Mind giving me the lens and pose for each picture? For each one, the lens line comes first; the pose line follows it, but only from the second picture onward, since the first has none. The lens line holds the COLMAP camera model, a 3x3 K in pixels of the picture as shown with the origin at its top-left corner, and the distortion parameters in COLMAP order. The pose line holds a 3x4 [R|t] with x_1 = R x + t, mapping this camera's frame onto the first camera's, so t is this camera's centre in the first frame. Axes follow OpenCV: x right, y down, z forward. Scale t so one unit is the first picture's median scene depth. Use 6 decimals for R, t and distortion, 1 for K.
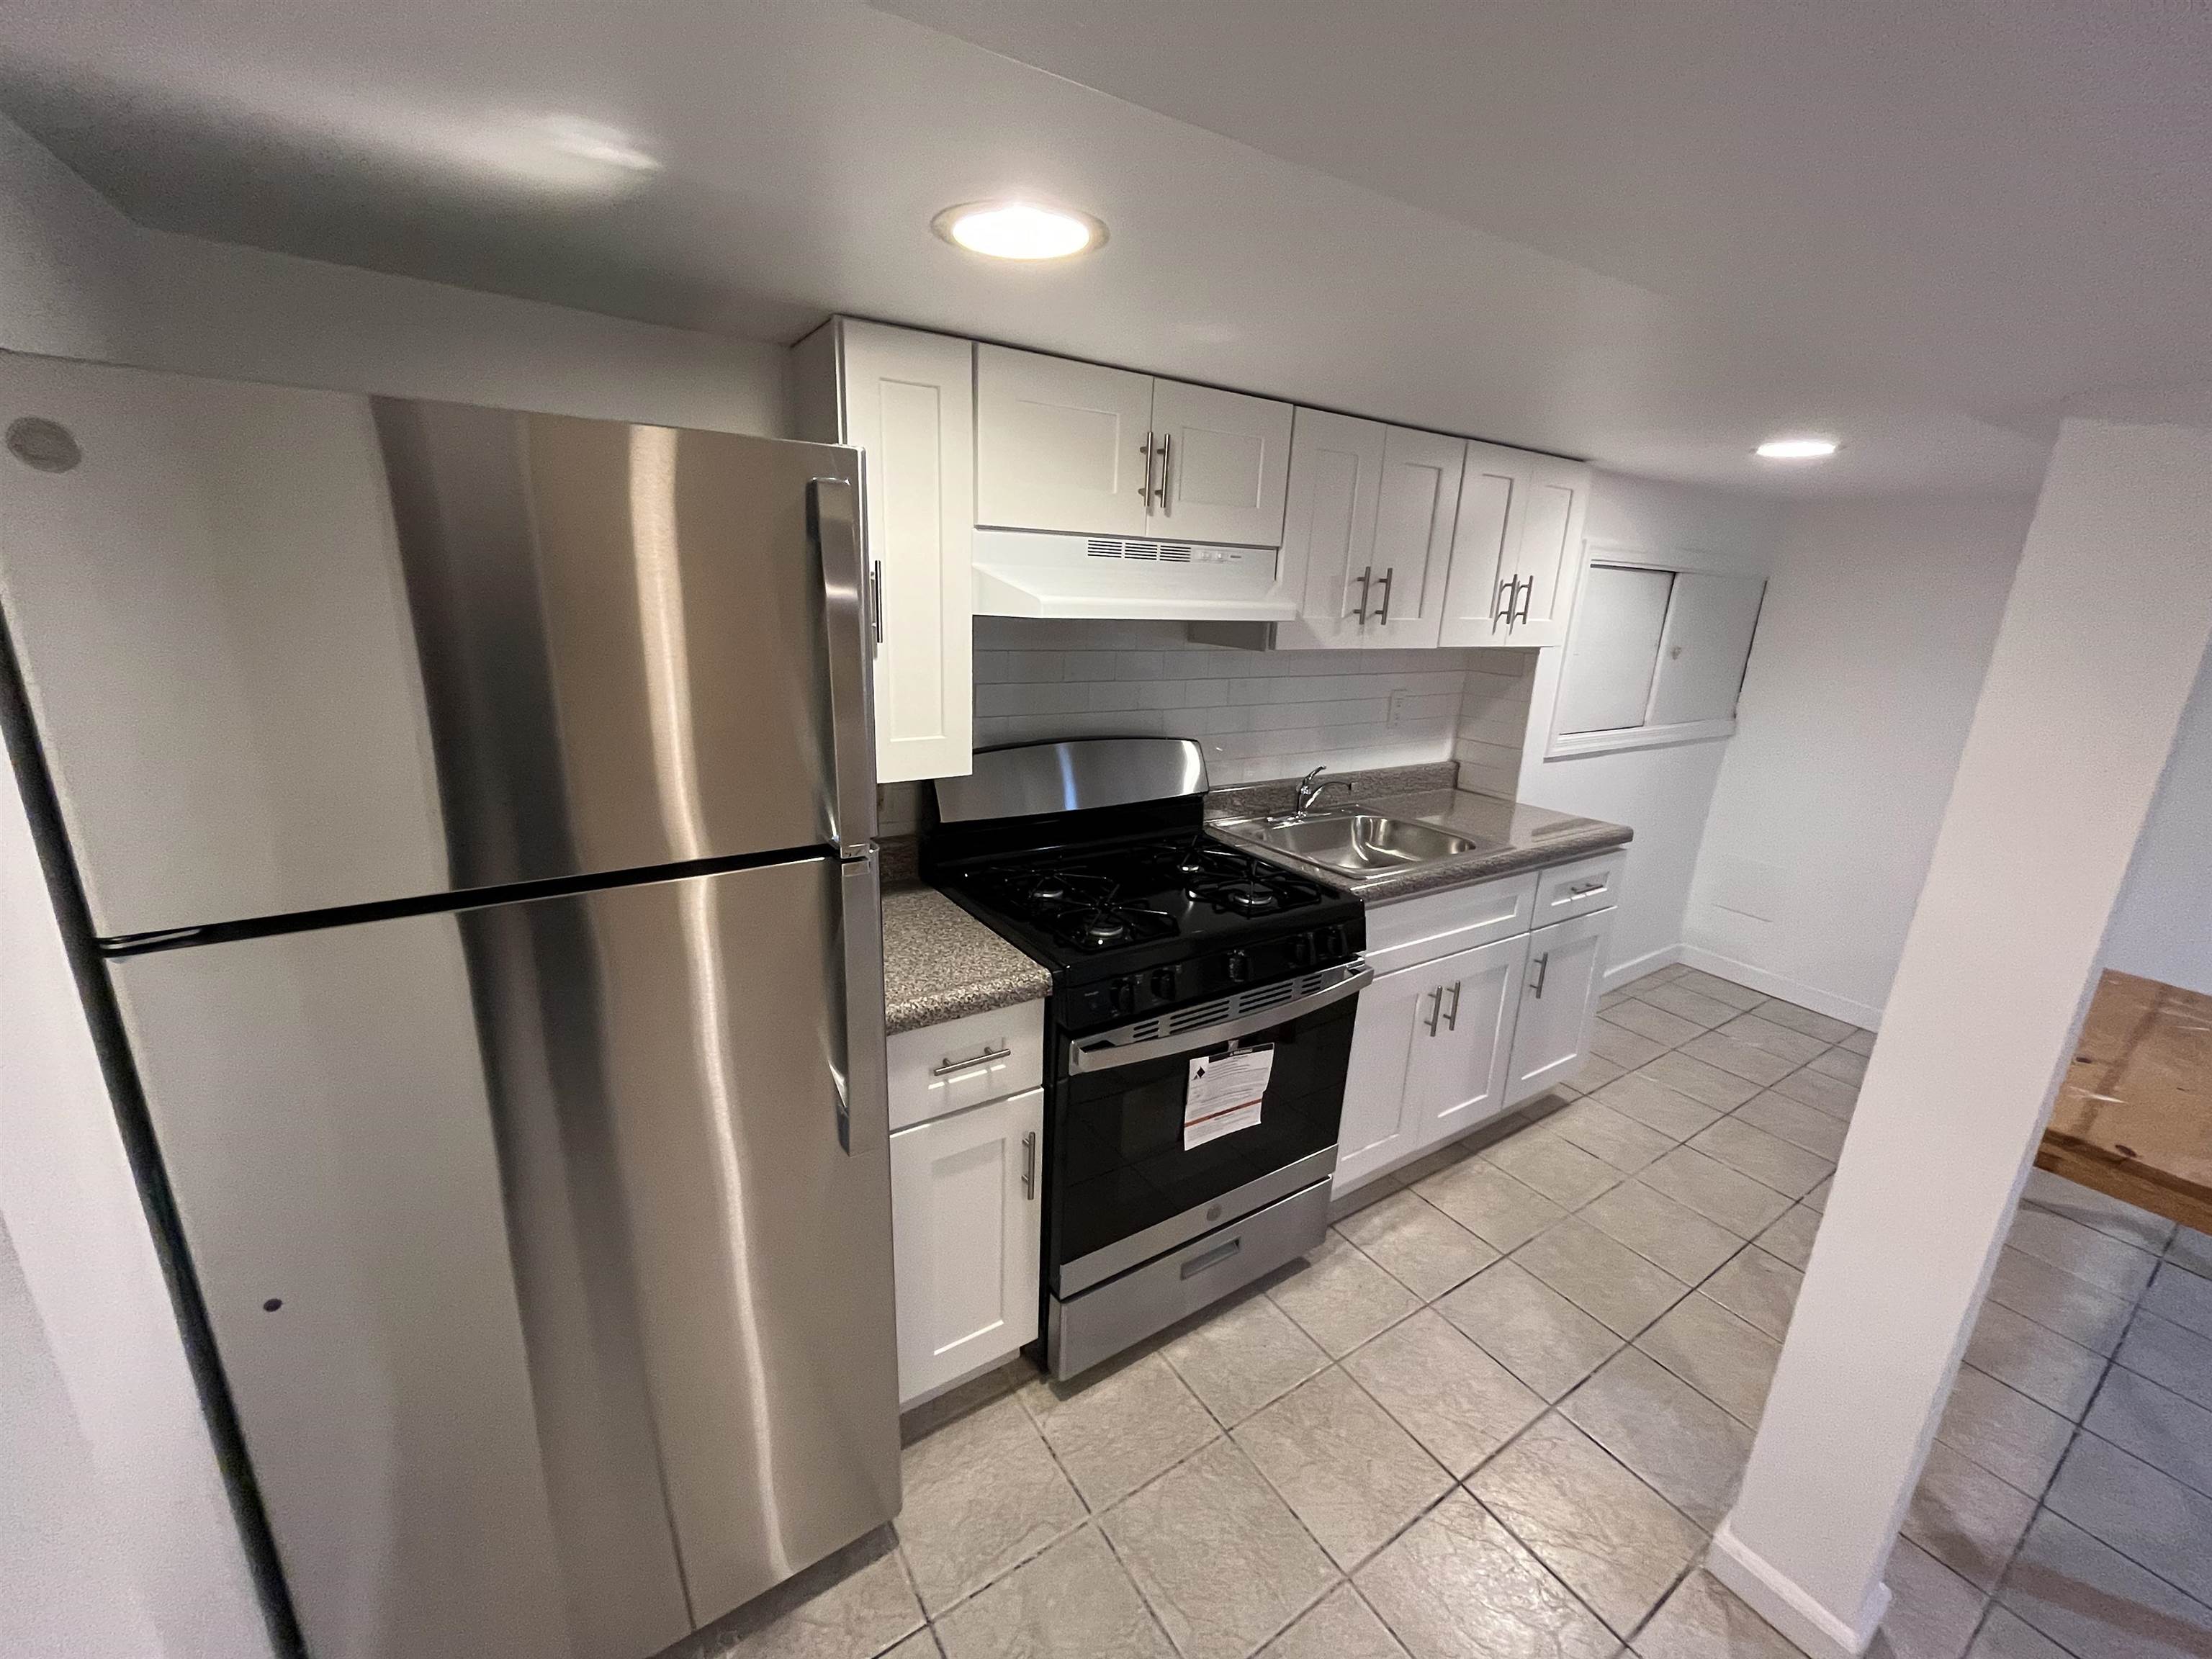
lens RADIAL K [[892.8, 0, 1110.9], [0, 892.8, 831.2], [0, 0, 1]] dist [-0.003482, 0.000063]
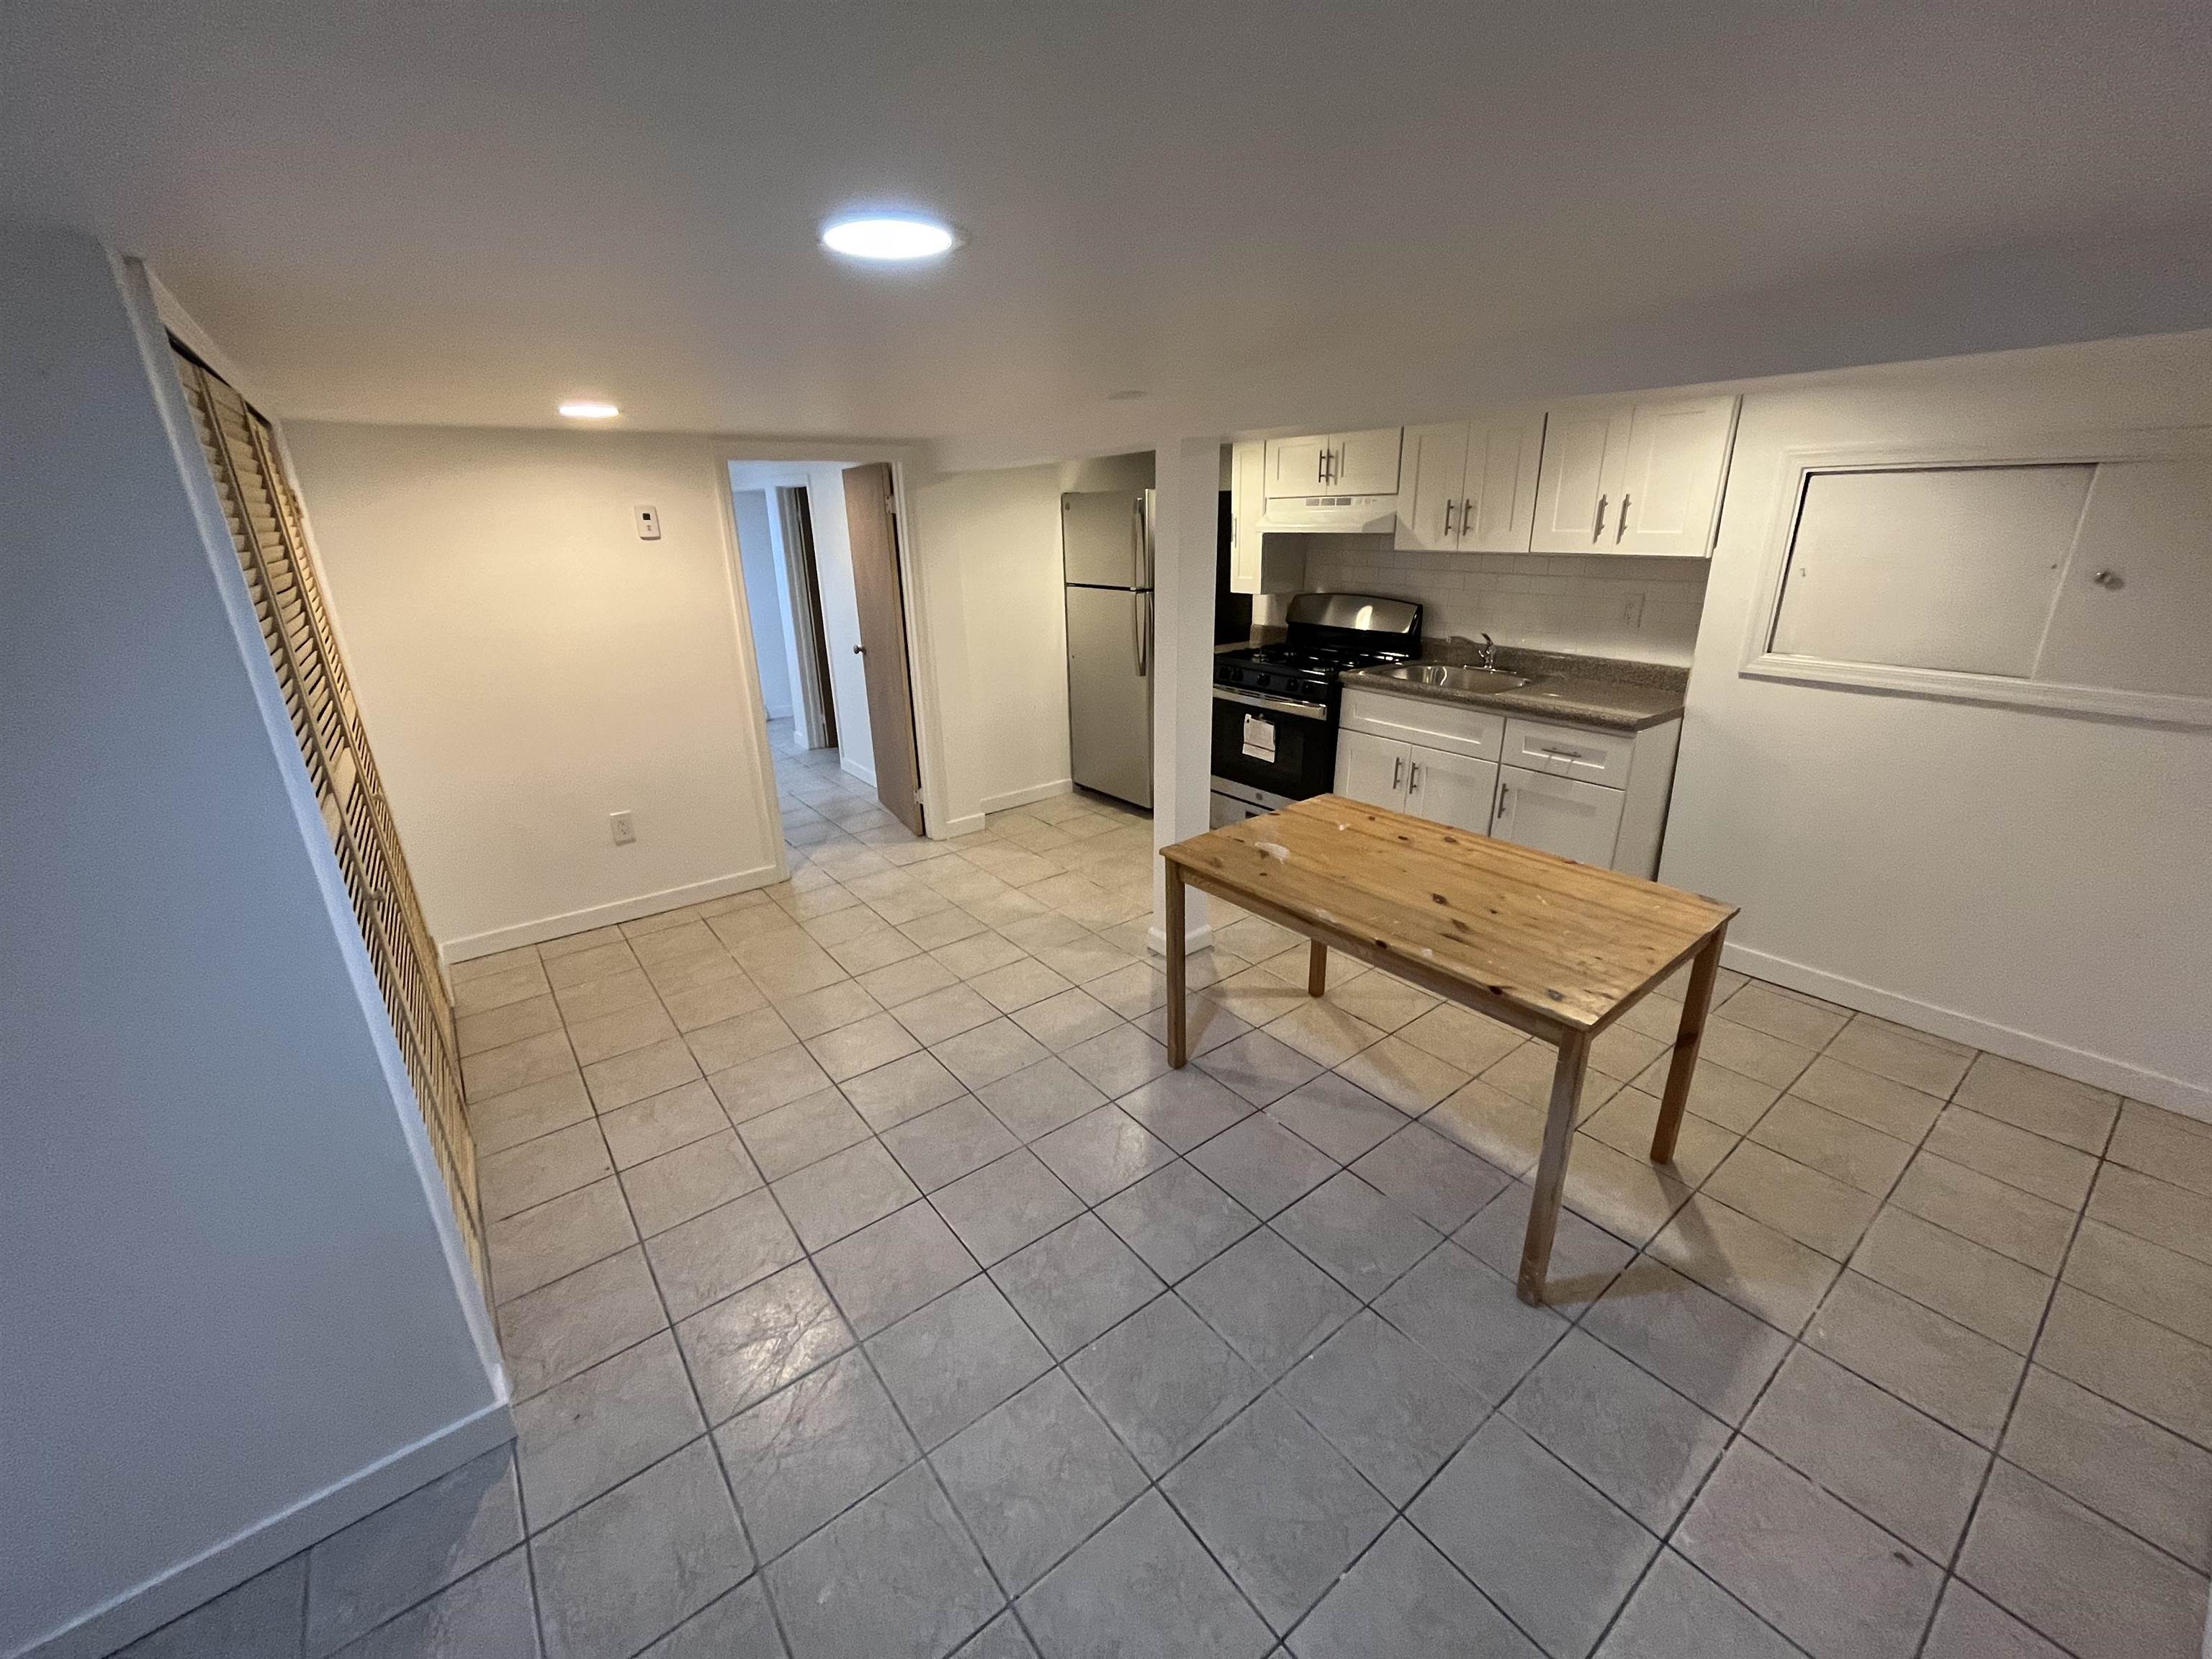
lens RADIAL K [[892.8, 0, 1110.9], [0, 892.8, 831.2], [0, 0, 1]] dist [-0.003482, 0.000063]
pose [[0.062738, 0.297404, -0.952688, 2.080914], [-0.248506, 0.929159, 0.273694, -0.020783], [0.966596, 0.219578, 0.132200, 0.313954]]
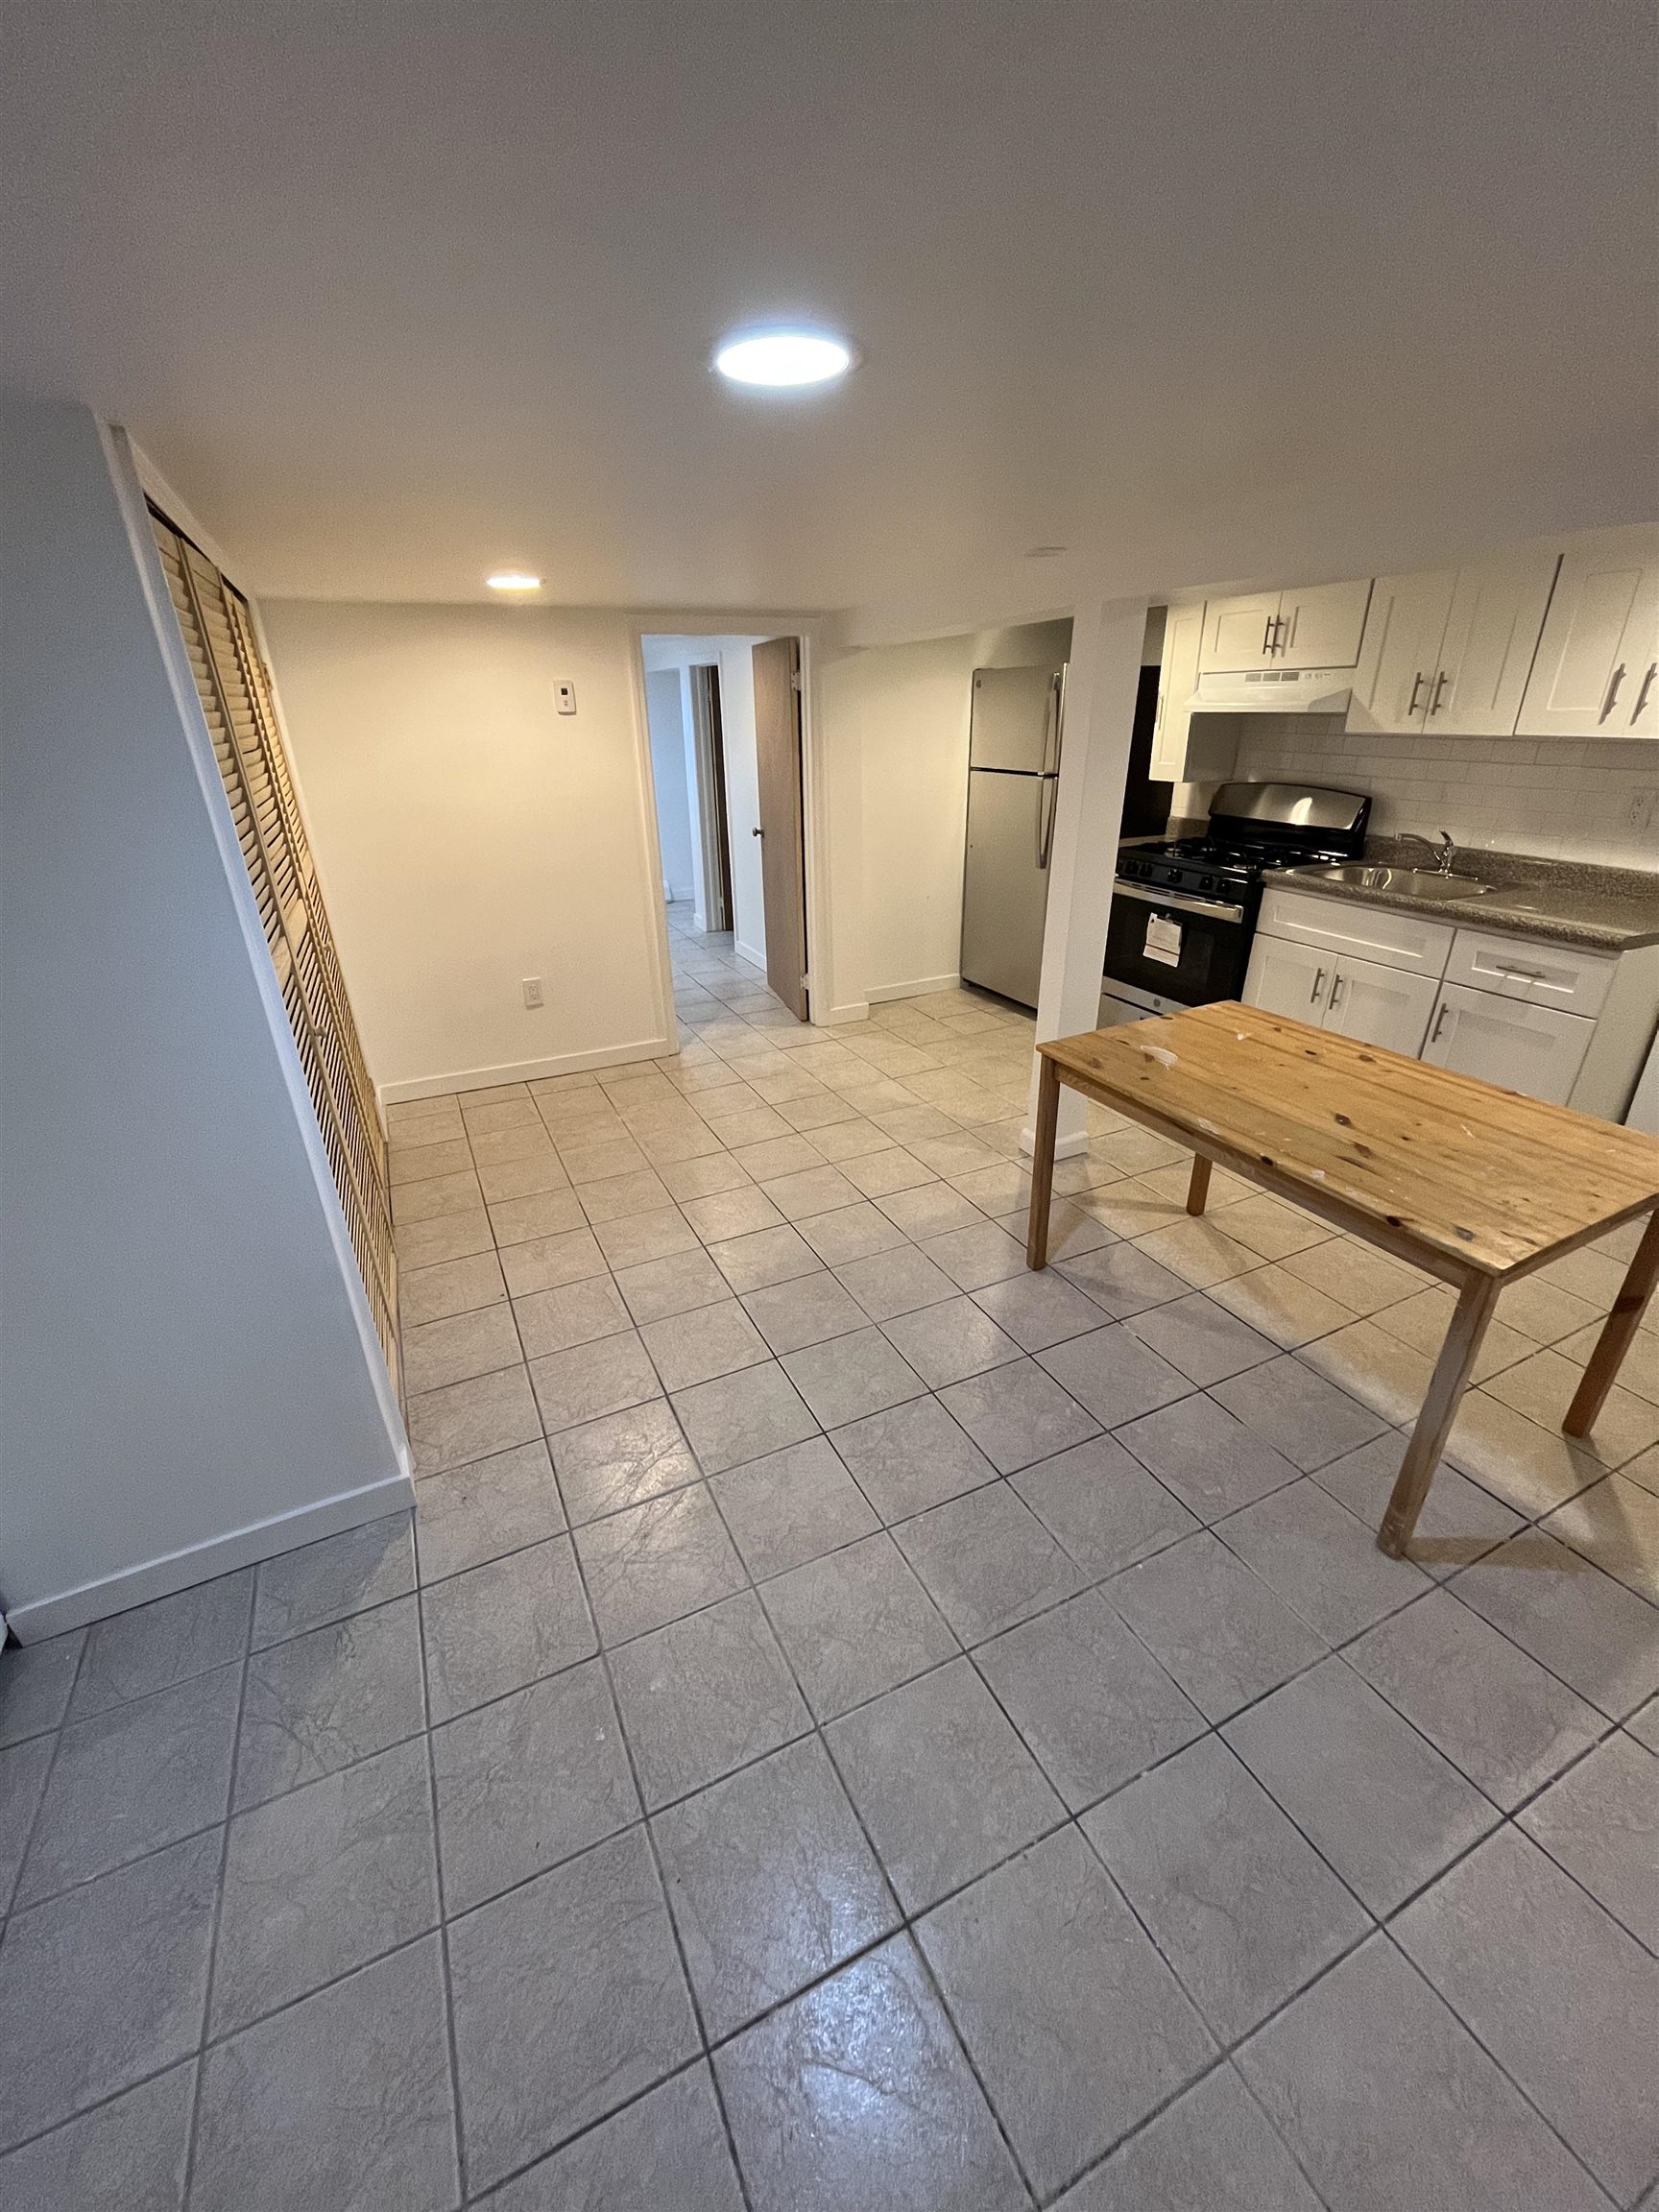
lens RADIAL K [[892.8, 0, 827.6], [0, 892.8, 1111.6], [0, 0, 1]] dist [-0.003482, 0.000063]
pose [[-0.142516, 0.378827, -0.914429, 2.079241], [-0.255299, 0.878529, 0.403743, -0.008605], [0.956301, 0.290993, -0.028490, 0.339788]]
